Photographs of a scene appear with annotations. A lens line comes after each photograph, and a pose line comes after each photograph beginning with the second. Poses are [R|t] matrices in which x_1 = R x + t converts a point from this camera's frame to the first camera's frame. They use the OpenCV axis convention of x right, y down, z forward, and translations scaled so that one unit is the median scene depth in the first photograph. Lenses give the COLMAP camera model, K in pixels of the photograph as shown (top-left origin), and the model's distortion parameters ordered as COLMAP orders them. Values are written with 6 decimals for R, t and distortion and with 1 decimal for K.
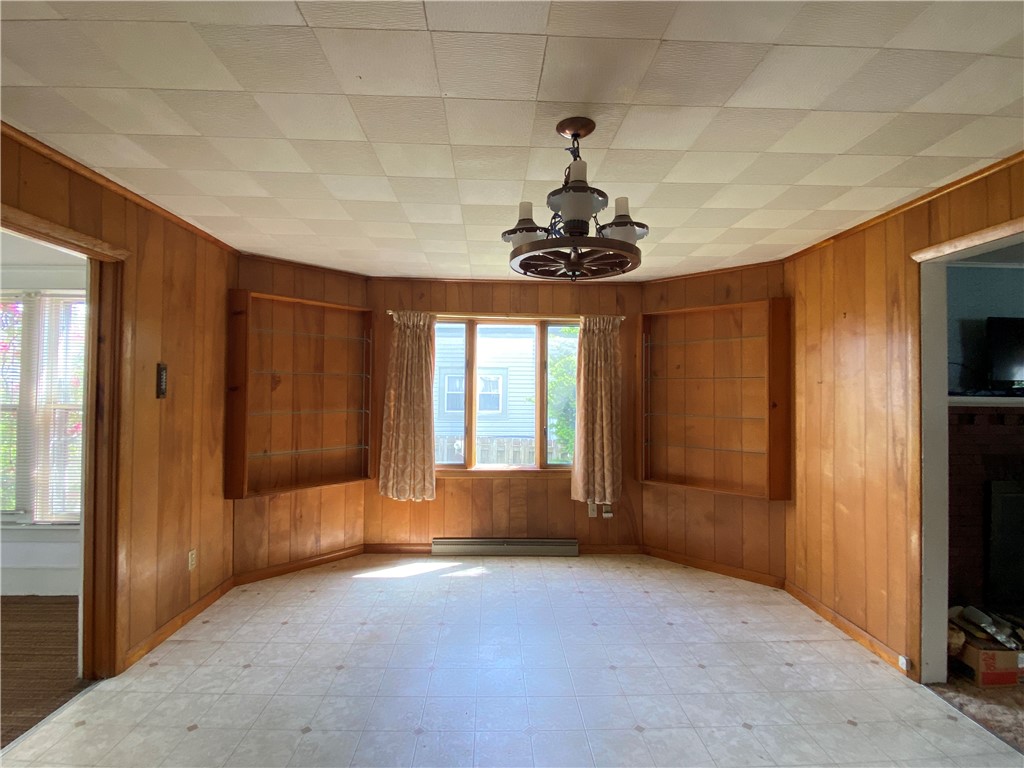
lens RADIAL K [[499.1, 0, 509.8], [0, 499.1, 380.7], [0, 0, 1]] dist [0.062402, -0.053957]
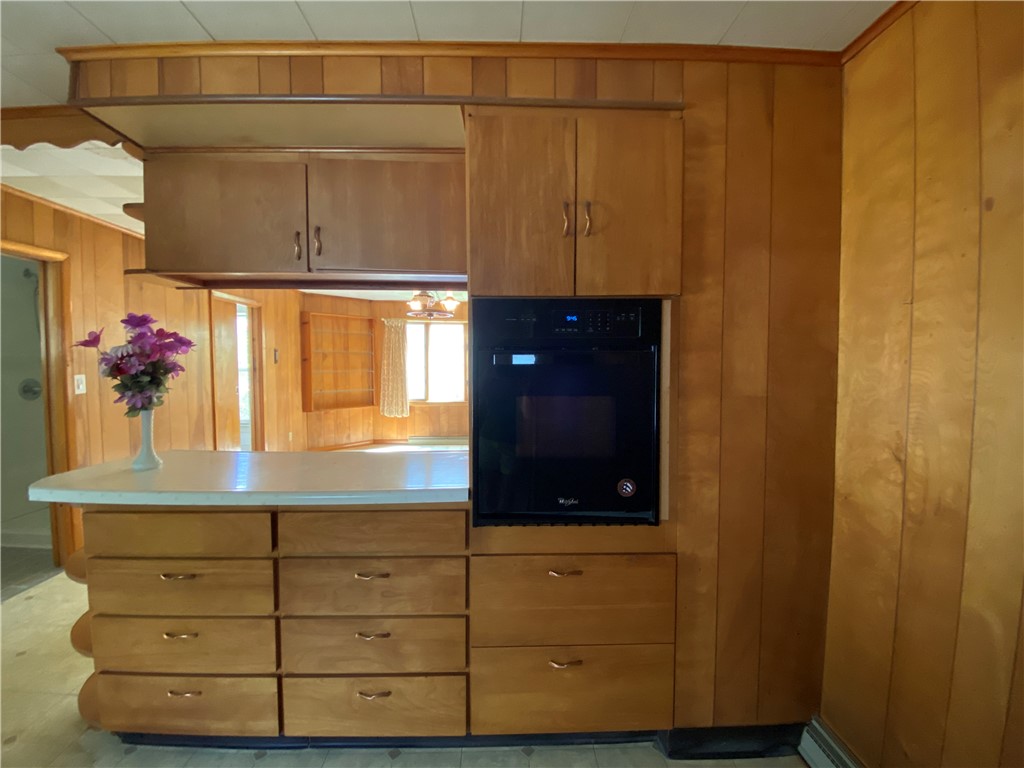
lens RADIAL K [[408.7, 0, 512.0], [0, 408.7, 384.0], [0, 0, 1]] dist [0.031905, -0.000001]
pose [[0.999977, -0.005722, -0.003628, 0.283059], [0.005971, 0.997315, 0.072982, -0.002746], [0.003201, -0.073002, 0.997327, -0.631085]]
